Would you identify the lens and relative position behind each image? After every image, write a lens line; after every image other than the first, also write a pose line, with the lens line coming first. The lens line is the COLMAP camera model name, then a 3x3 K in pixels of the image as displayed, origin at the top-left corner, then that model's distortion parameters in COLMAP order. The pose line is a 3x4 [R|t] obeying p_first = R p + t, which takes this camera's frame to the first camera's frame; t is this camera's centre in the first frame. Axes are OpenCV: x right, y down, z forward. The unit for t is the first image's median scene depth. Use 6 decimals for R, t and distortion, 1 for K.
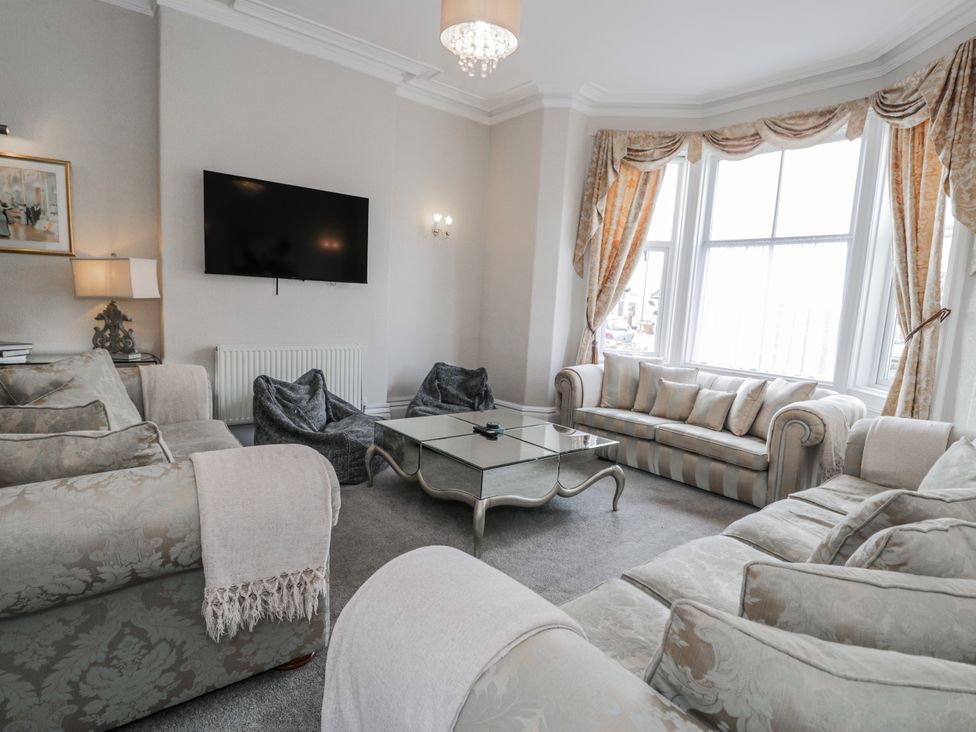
lens RADIAL K [[506.5, 0, 485.5], [0, 506.5, 365.6], [0, 0, 1]] dist [0.000648, -0.012902]
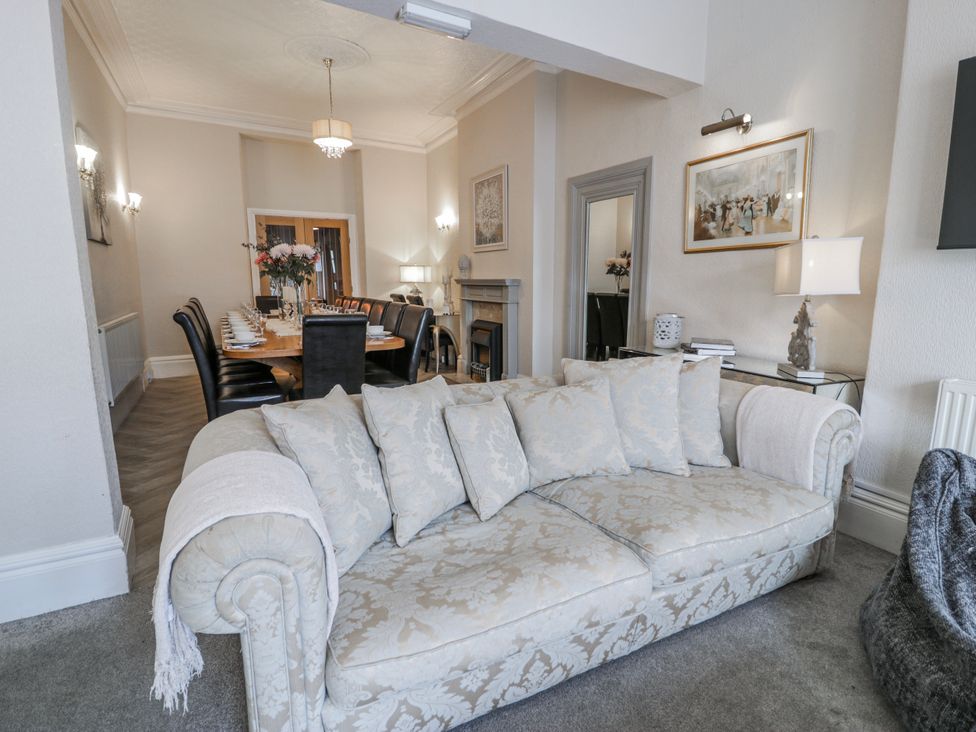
lens RADIAL K [[506.5, 0, 486.1], [0, 506.5, 365.4], [0, 0, 1]] dist [0.000648, -0.012902]
pose [[-0.183445, 0.112783, -0.976539, 0.104625], [-0.131367, 0.981674, 0.138054, -0.071341], [0.974213, 0.153610, -0.165267, 0.665843]]
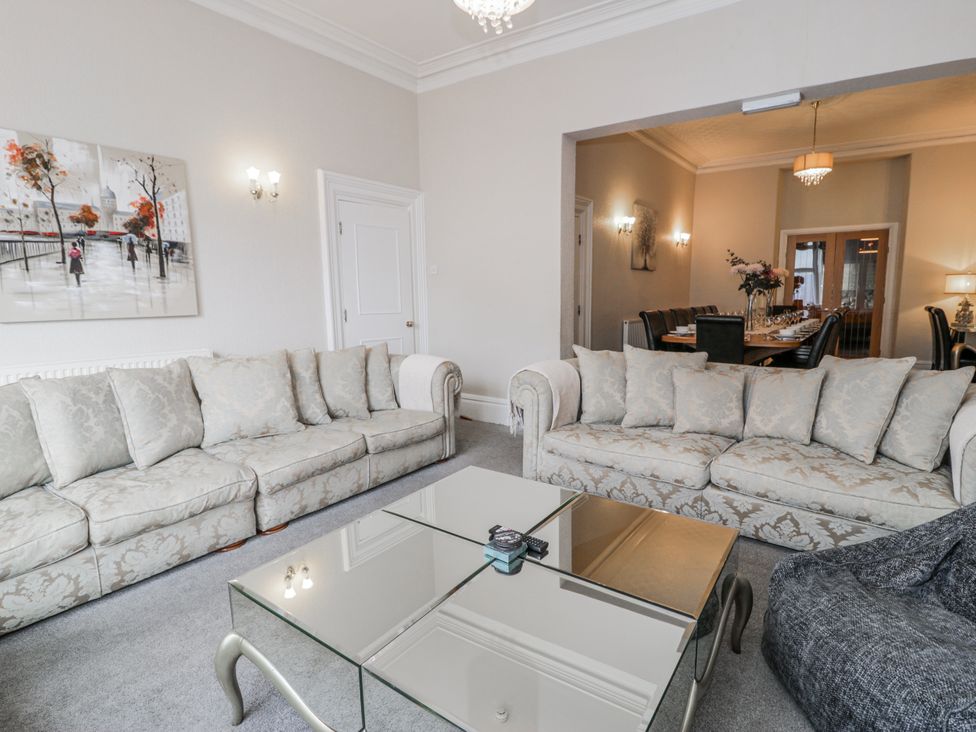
lens RADIAL K [[506.5, 0, 489.3], [0, 506.5, 365.9], [0, 0, 1]] dist [0.000648, -0.012902]
pose [[-0.966702, -0.007245, -0.255800, 0.146796], [-0.071429, 0.967508, 0.242540, -0.146471], [0.245732, 0.252735, -0.935810, 1.330377]]
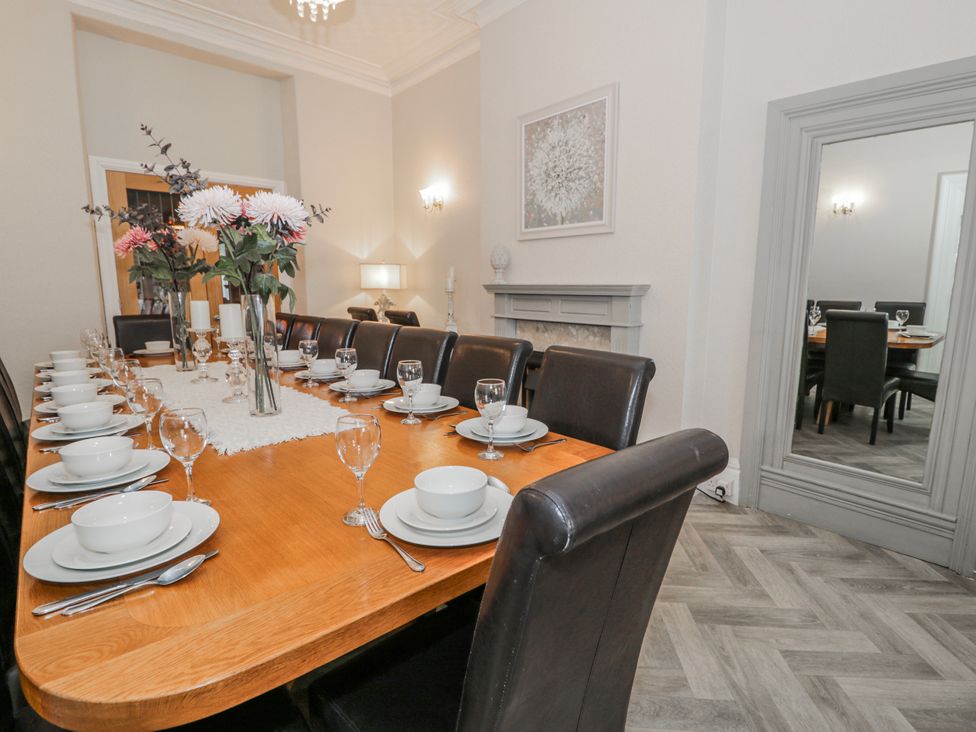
lens RADIAL K [[506.5, 0, 487.6], [0, 506.5, 365.6], [0, 0, 1]] dist [0.000648, -0.012902]
pose [[0.050970, 0.106675, -0.992987, -0.565960], [-0.121179, 0.987593, 0.099875, -0.045505], [0.991321, 0.115239, 0.063264, 0.164252]]
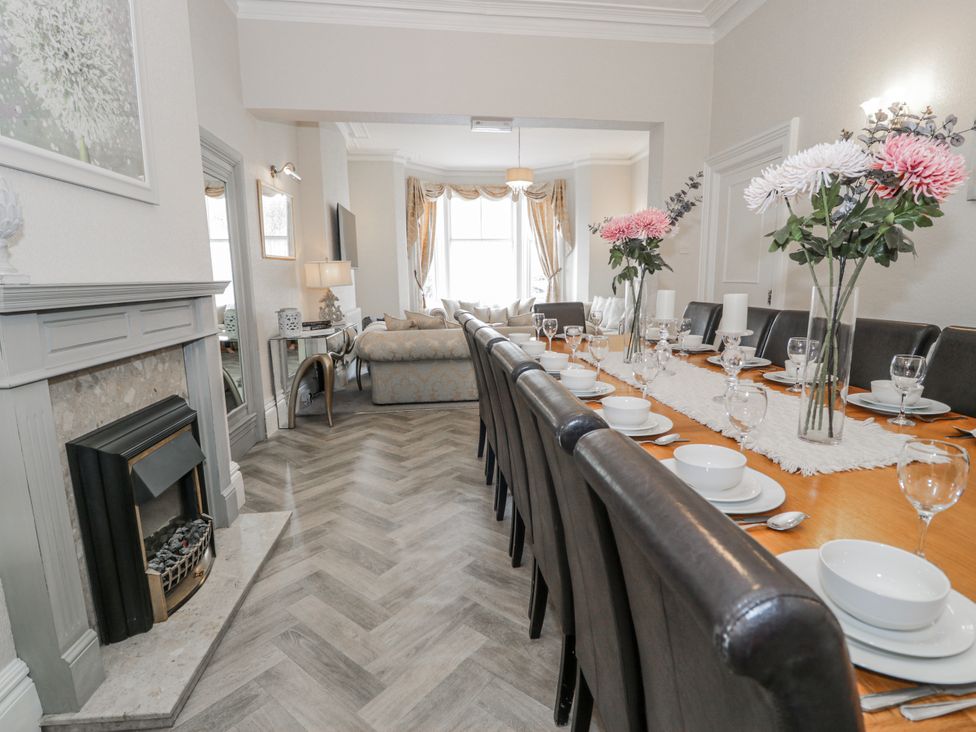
lens RADIAL K [[506.5, 0, 484.0], [0, 506.5, 366.4], [0, 0, 1]] dist [0.000648, -0.012902]
pose [[0.526999, -0.208461, 0.823903, -1.809745], [0.148867, 0.977105, 0.152003, -0.059884], [-0.836726, 0.042546, 0.545966, -0.240964]]
